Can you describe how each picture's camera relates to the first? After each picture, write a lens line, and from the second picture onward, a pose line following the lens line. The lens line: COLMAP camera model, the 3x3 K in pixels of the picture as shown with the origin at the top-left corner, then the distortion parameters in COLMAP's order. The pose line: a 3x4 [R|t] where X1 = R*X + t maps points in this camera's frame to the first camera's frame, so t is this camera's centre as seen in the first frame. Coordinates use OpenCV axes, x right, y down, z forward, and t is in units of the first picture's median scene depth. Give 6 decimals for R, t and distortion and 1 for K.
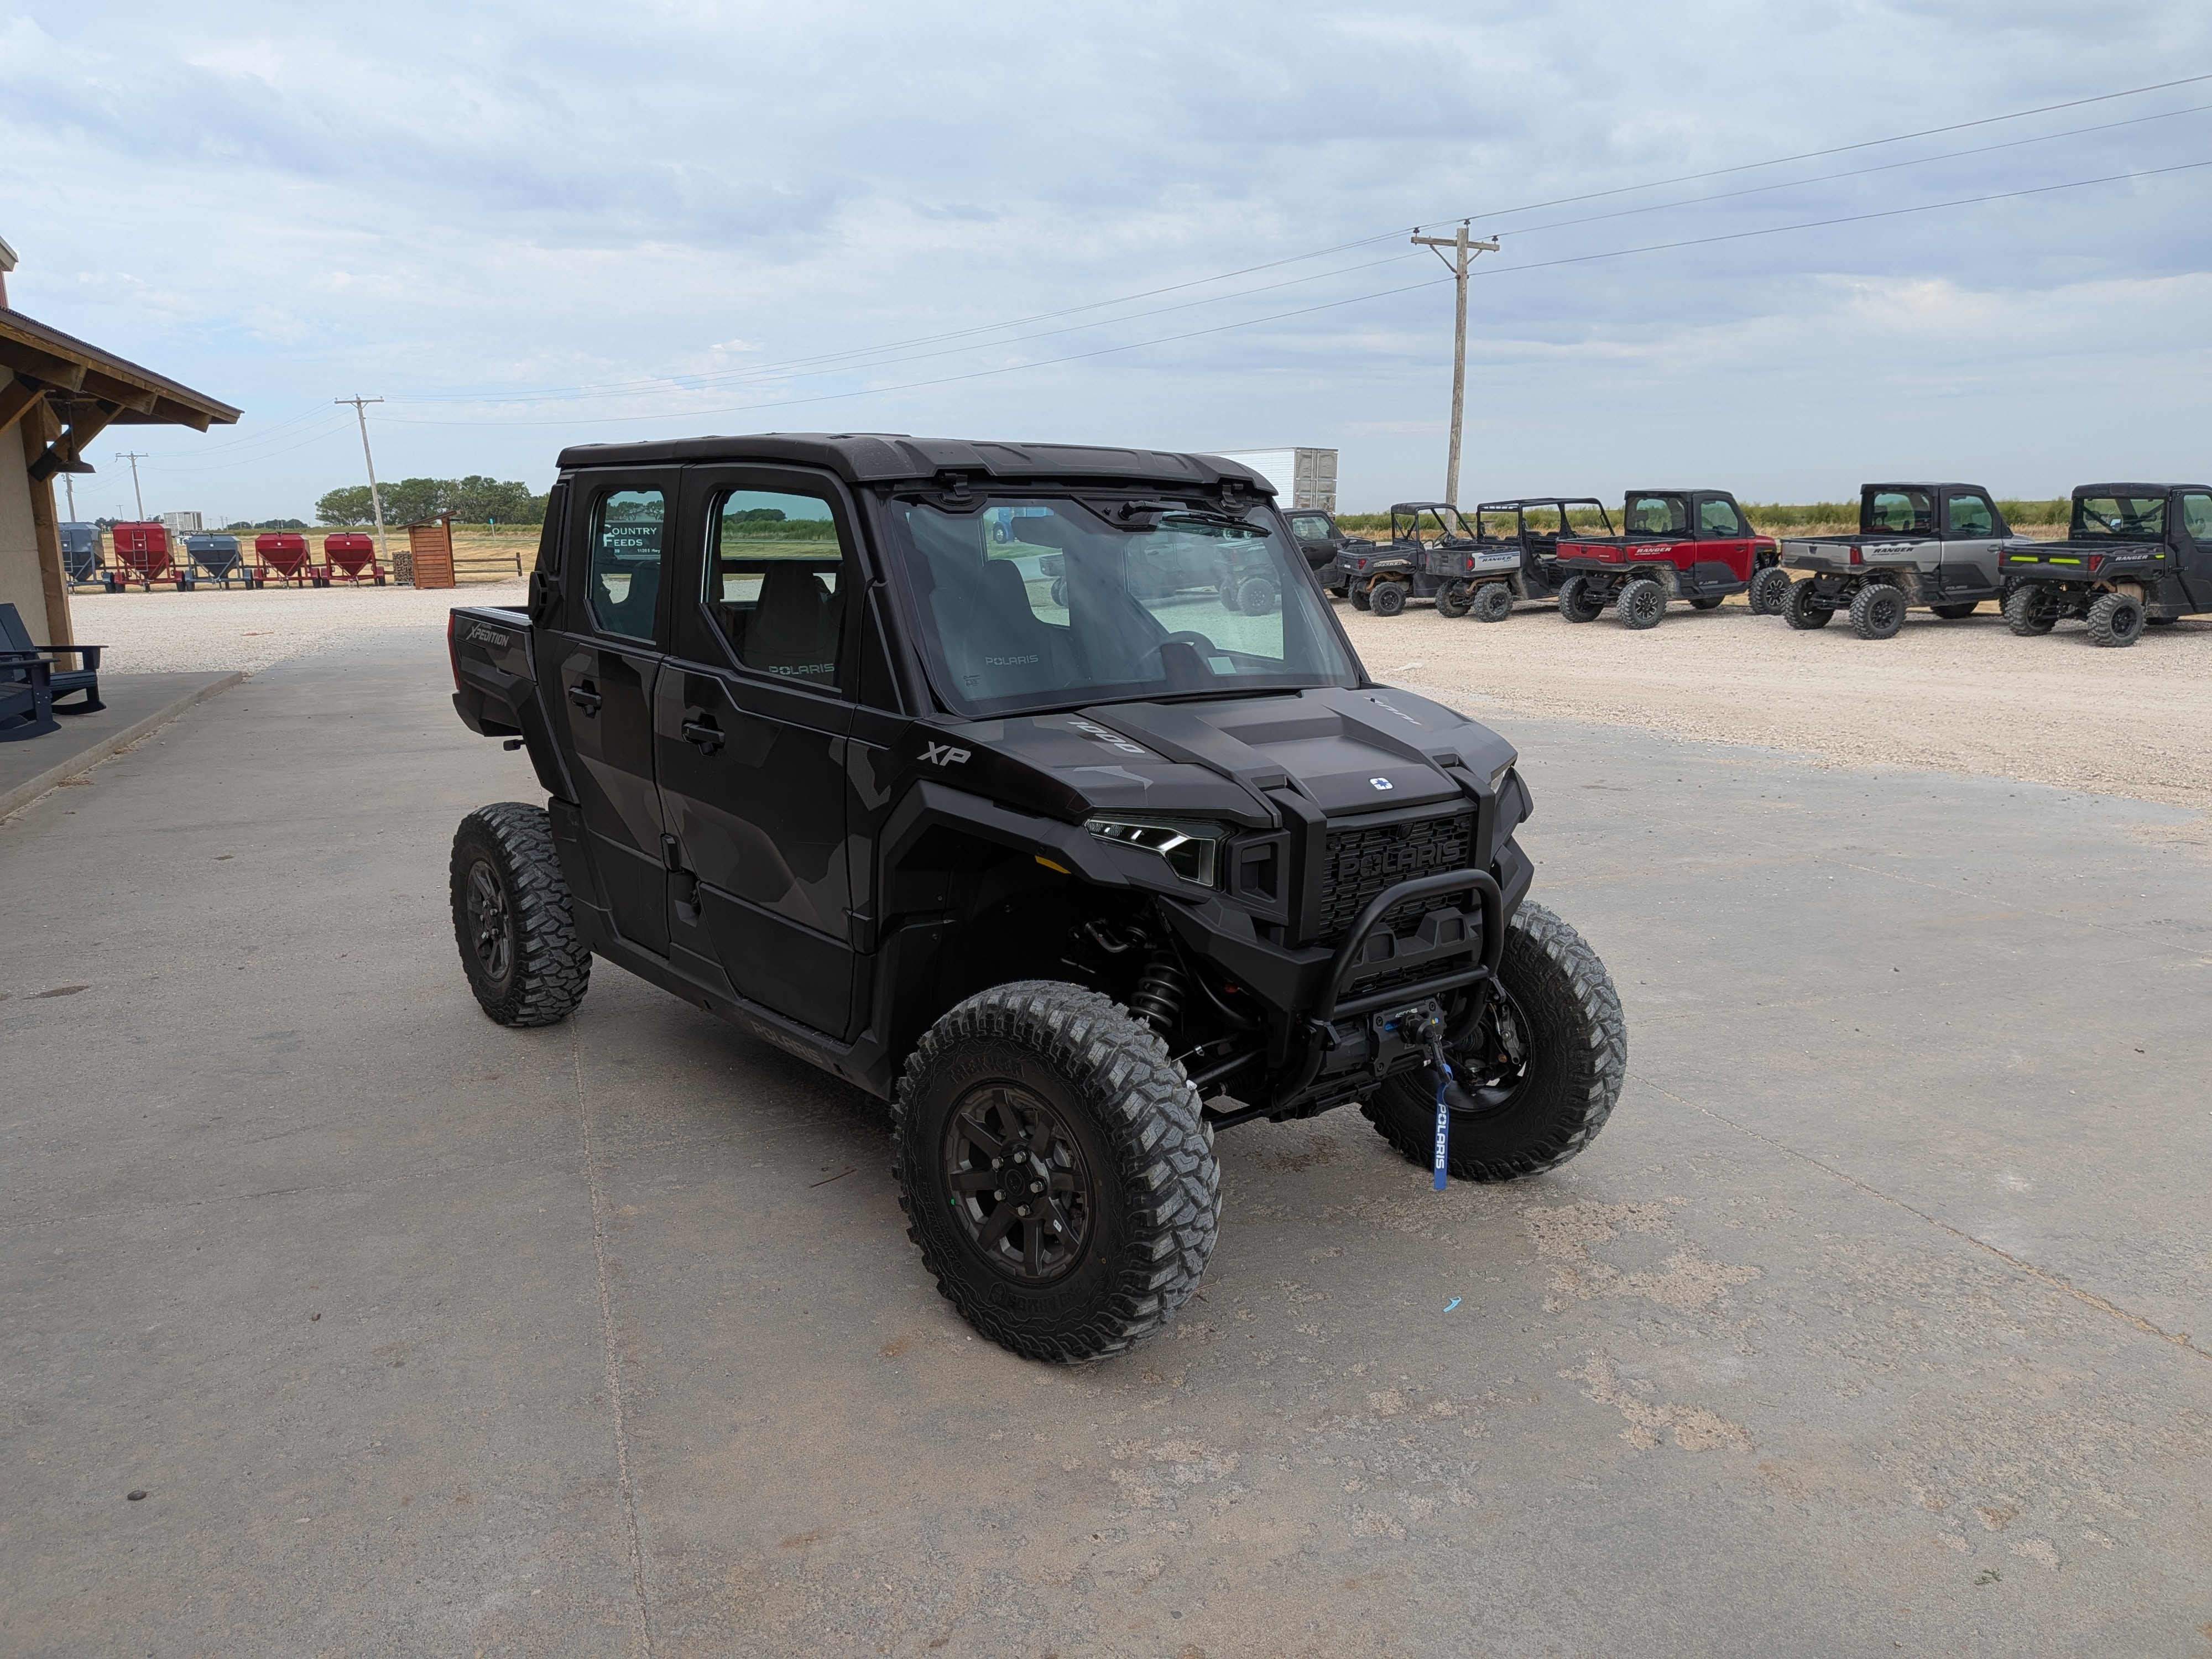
lens RADIAL K [[1582.9, 0, 1103.7], [0, 1582.9, 886.6], [0, 0, 1]] dist [0.047601, -0.077563]
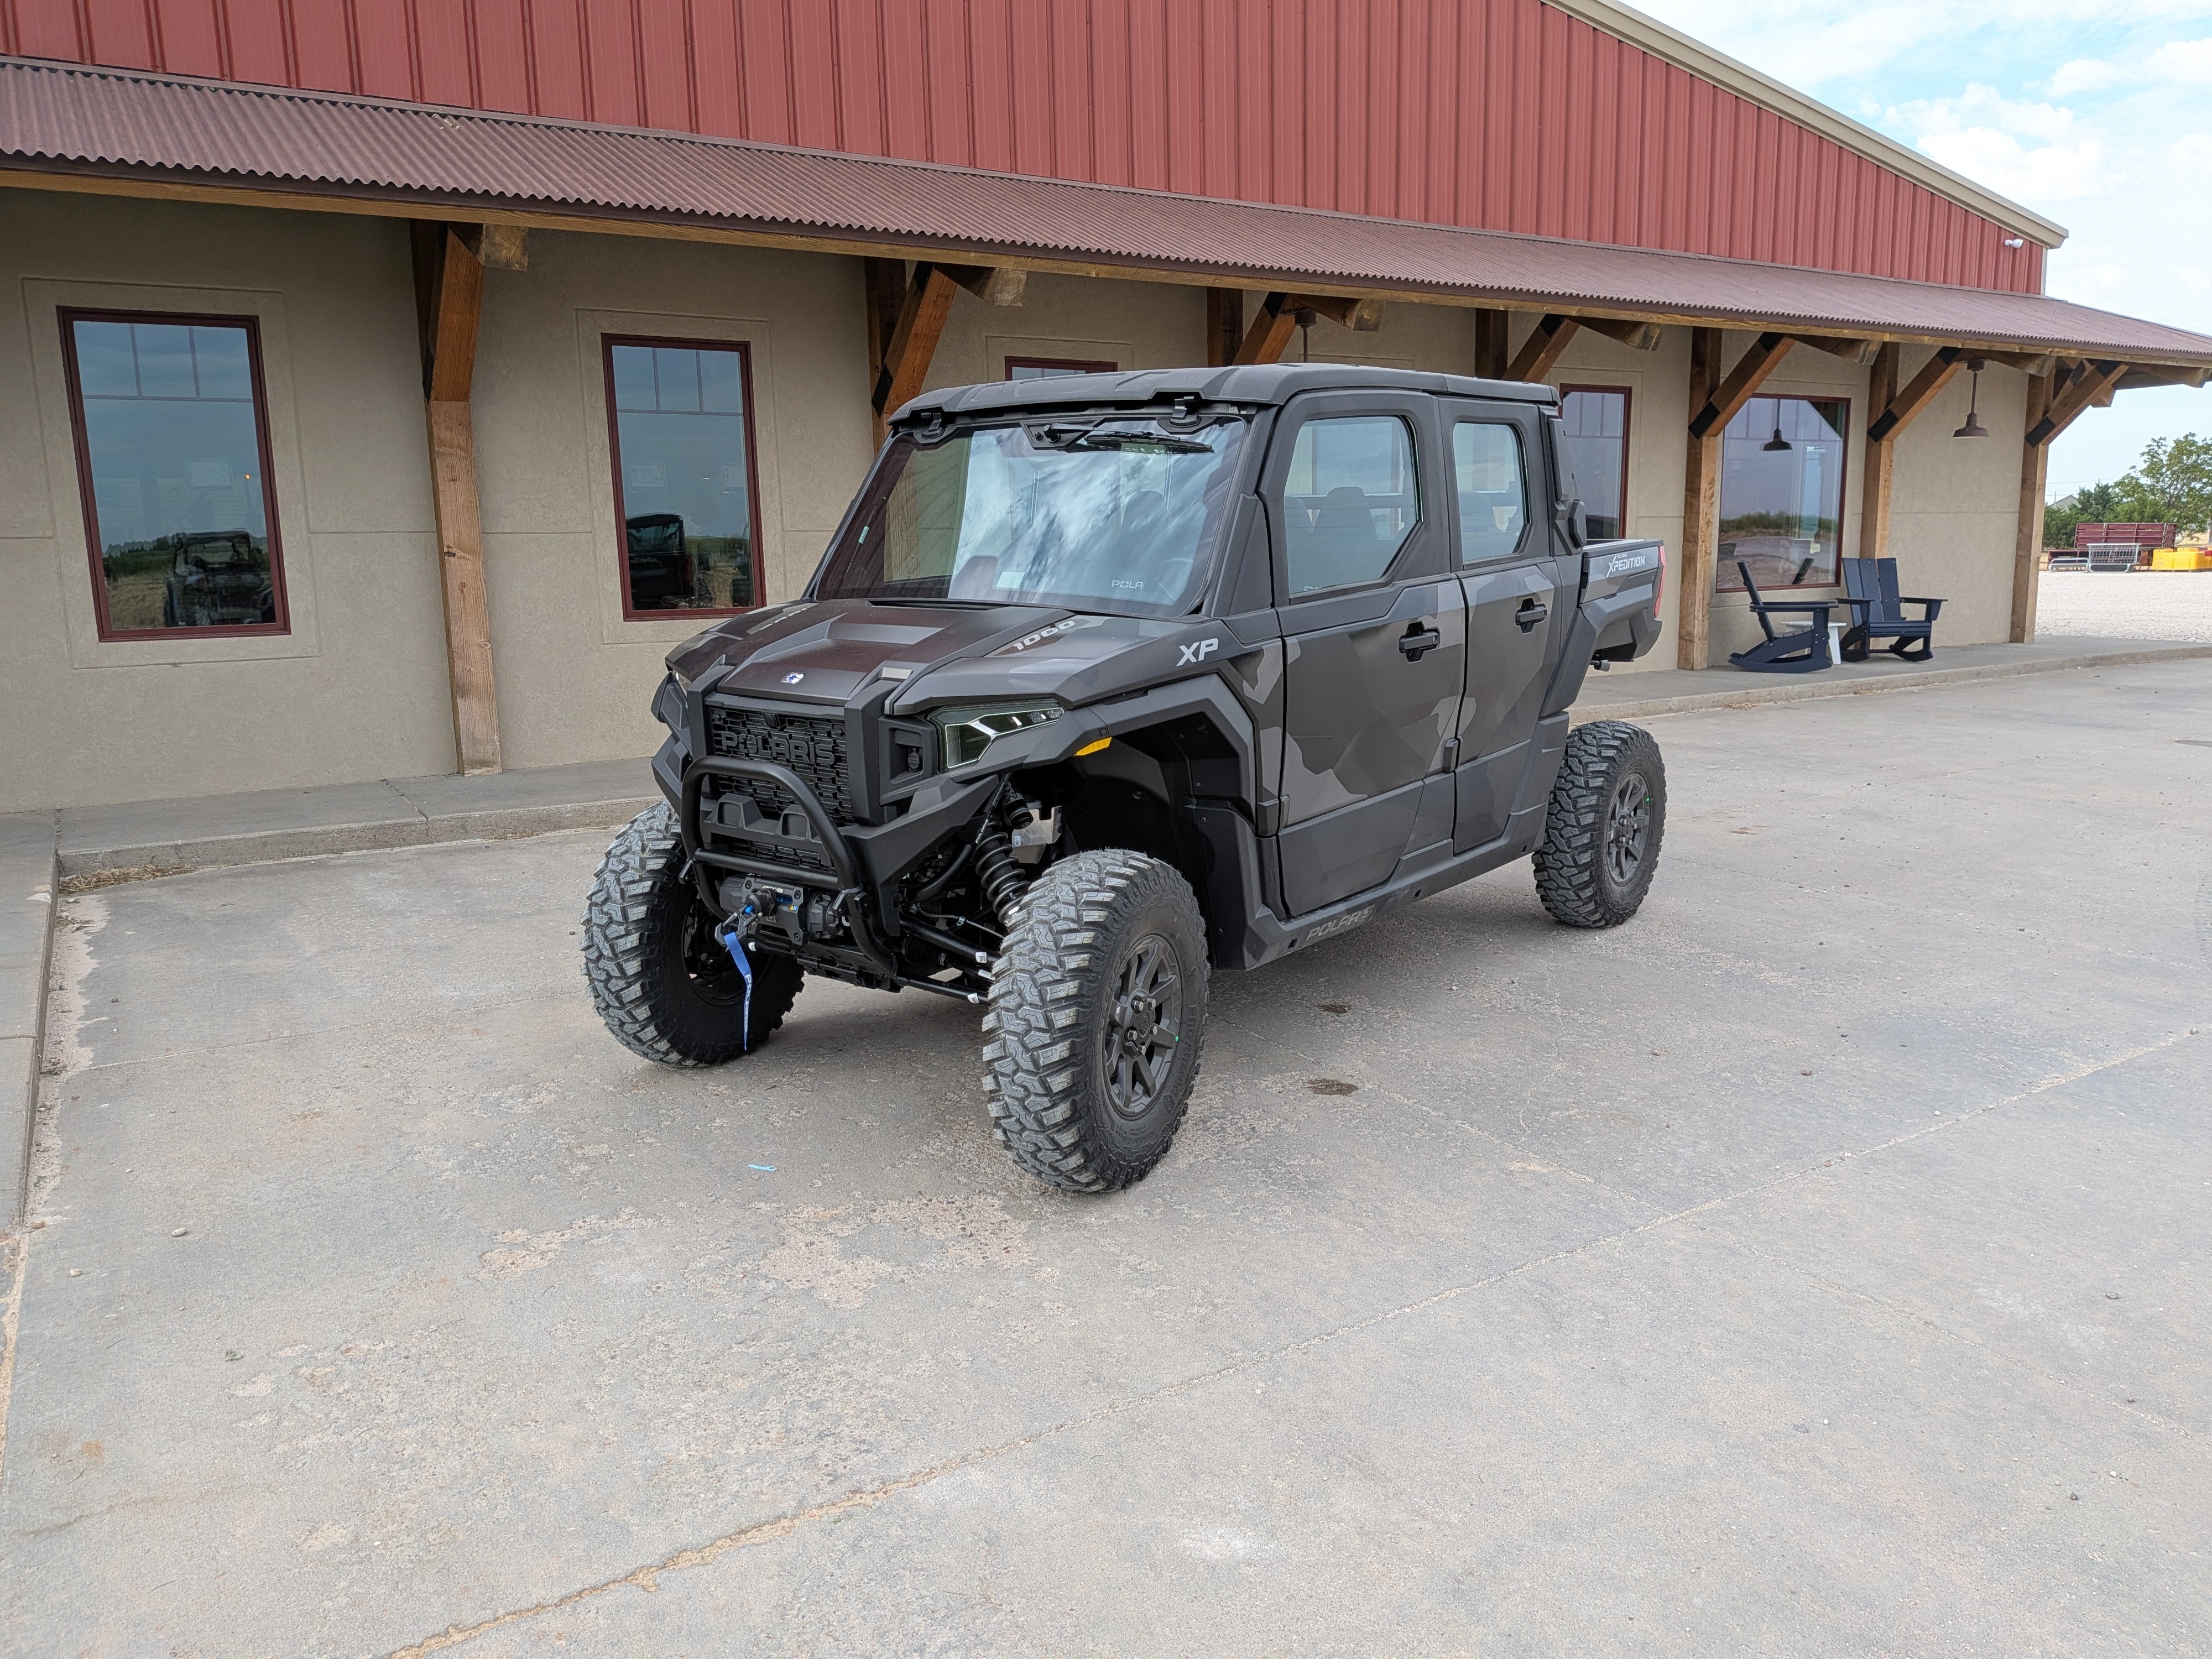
lens RADIAL K [[1584.4, 0, 1142.9], [0, 1584.4, 889.7], [0, 0, 1]] dist [0.087631, -0.145831]
pose [[0.205753, 0.212536, -0.955246, 0.168498], [-0.198705, 0.964870, 0.171878, -0.020804], [0.958218, 0.154447, 0.240757, 0.127573]]
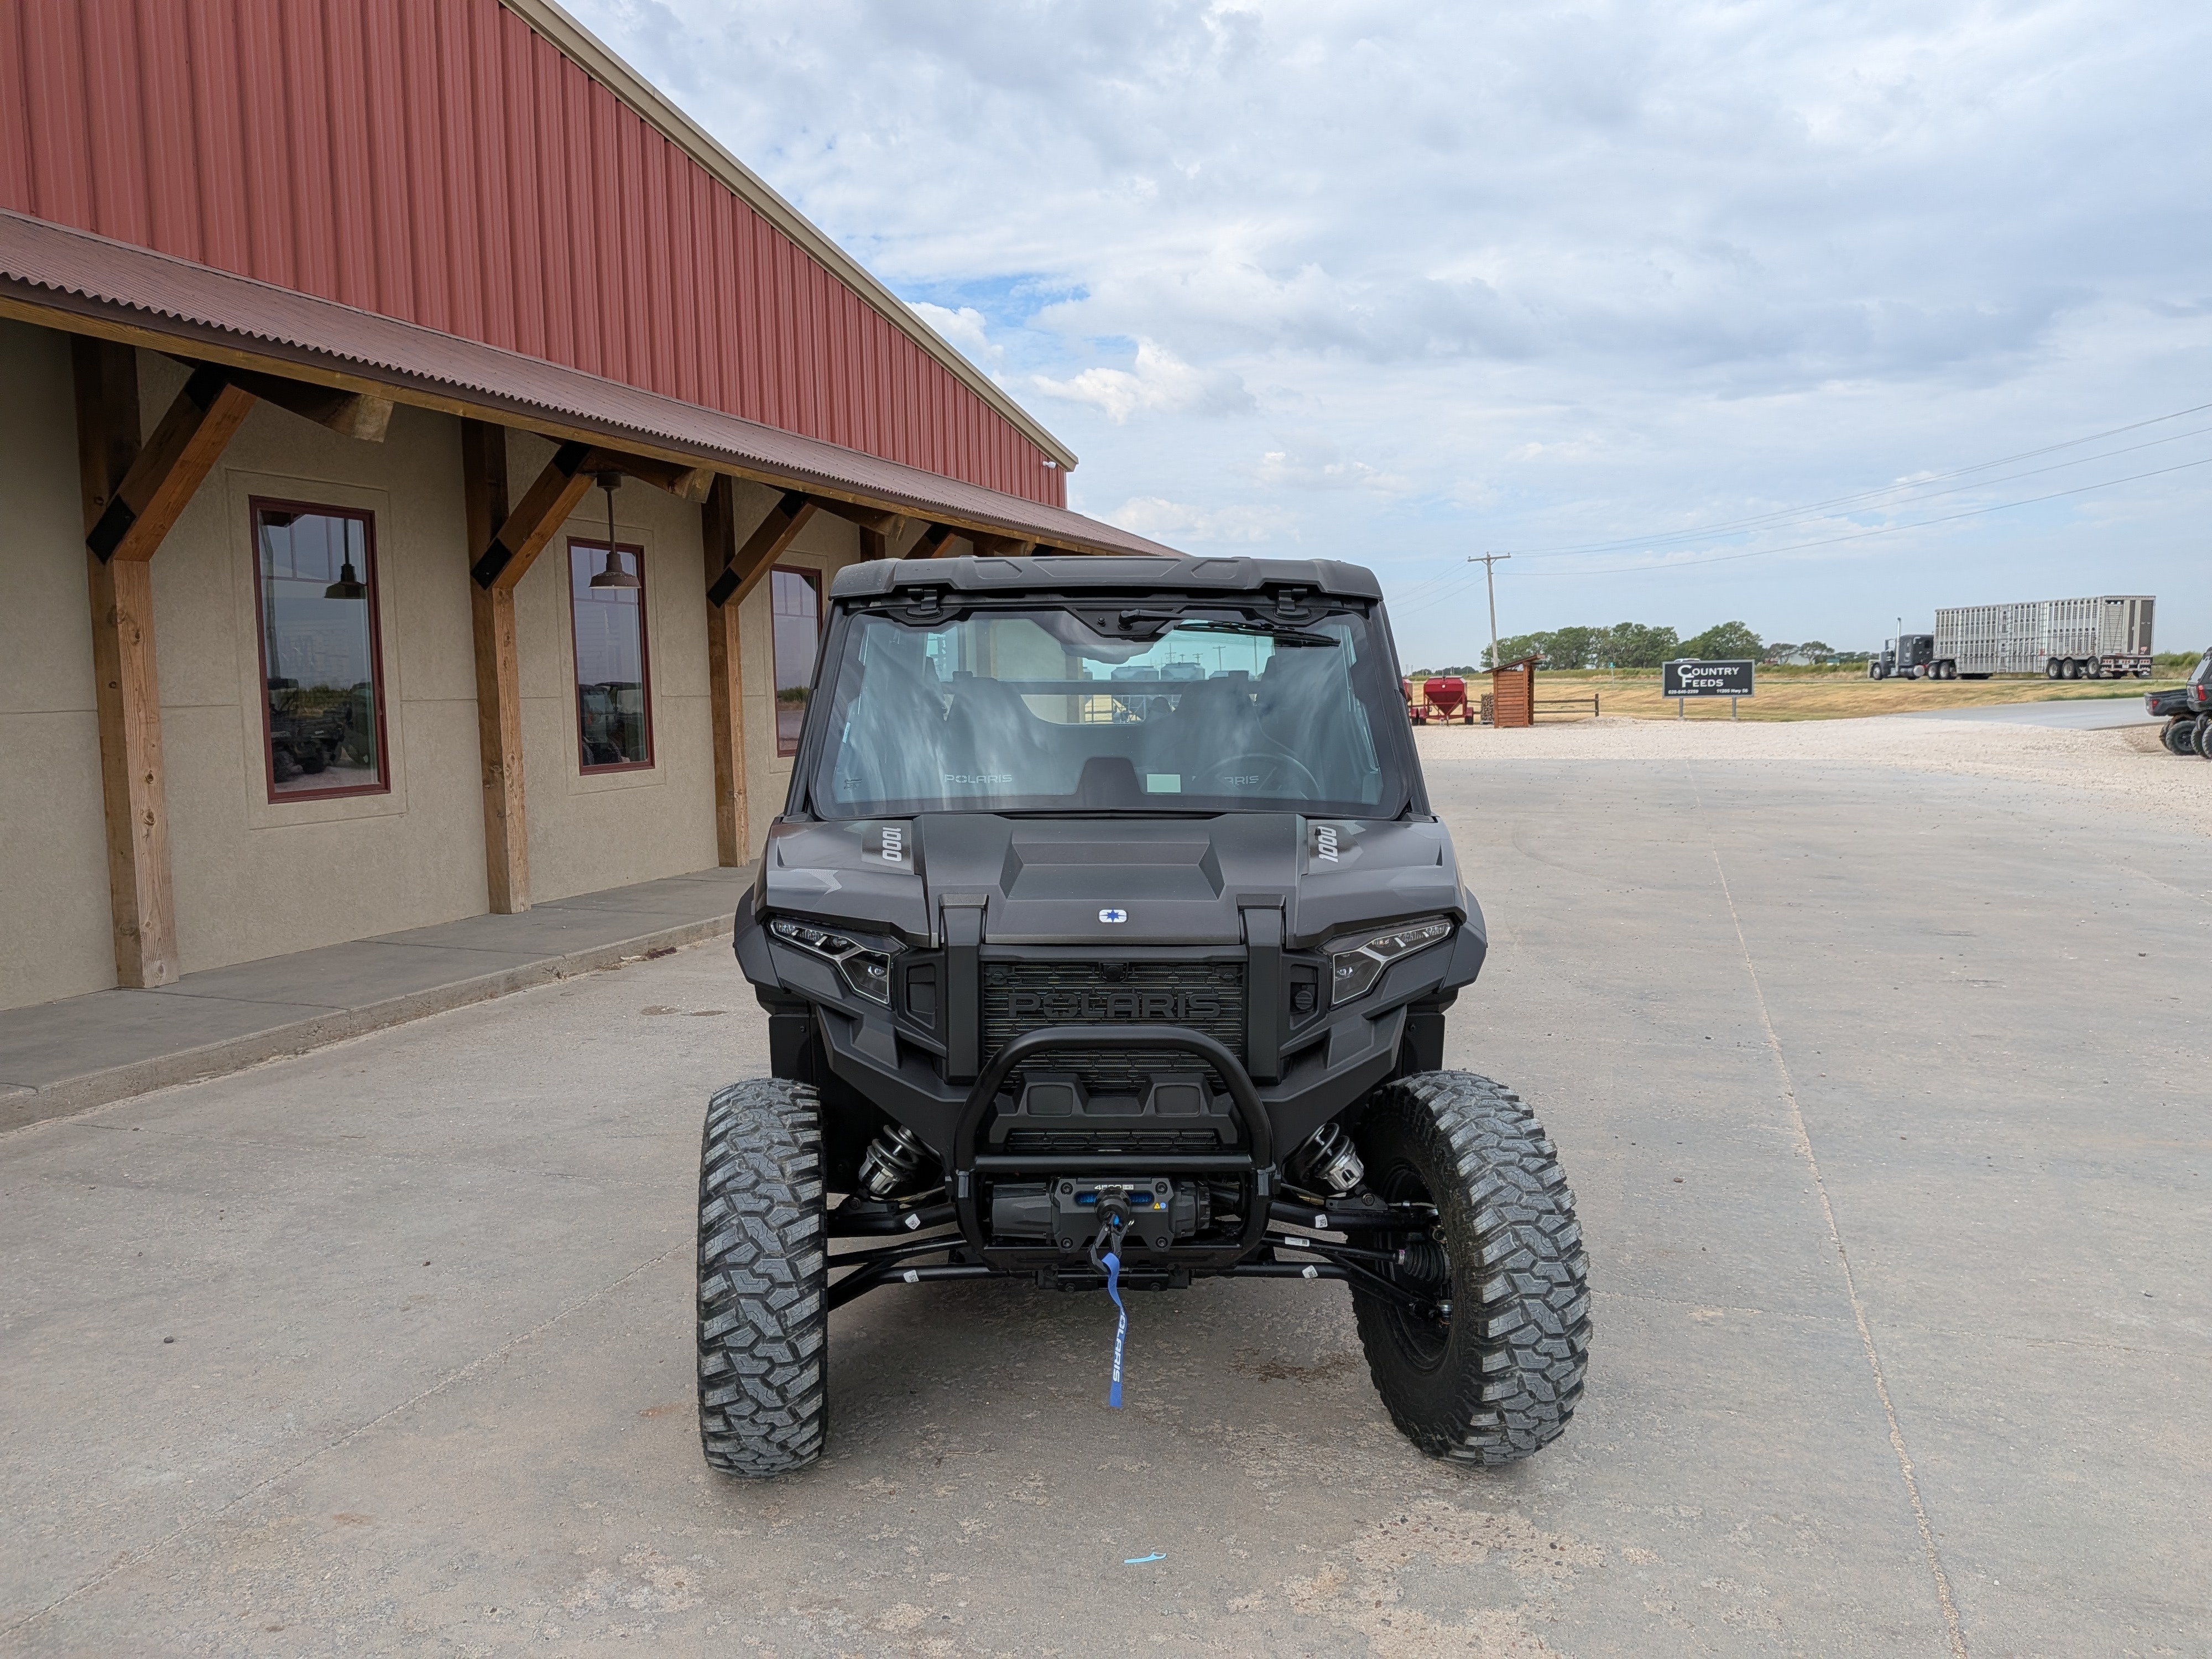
lens RADIAL K [[1589.8, 0, 1104.6], [0, 1589.8, 885.4], [0, 0, 1]] dist [0.029357, -0.070407]
pose [[0.775973, 0.073312, -0.626491, 0.092036], [-0.128158, 0.990830, -0.042789, -0.005700], [0.617610, 0.113493, 0.778253, 0.040947]]
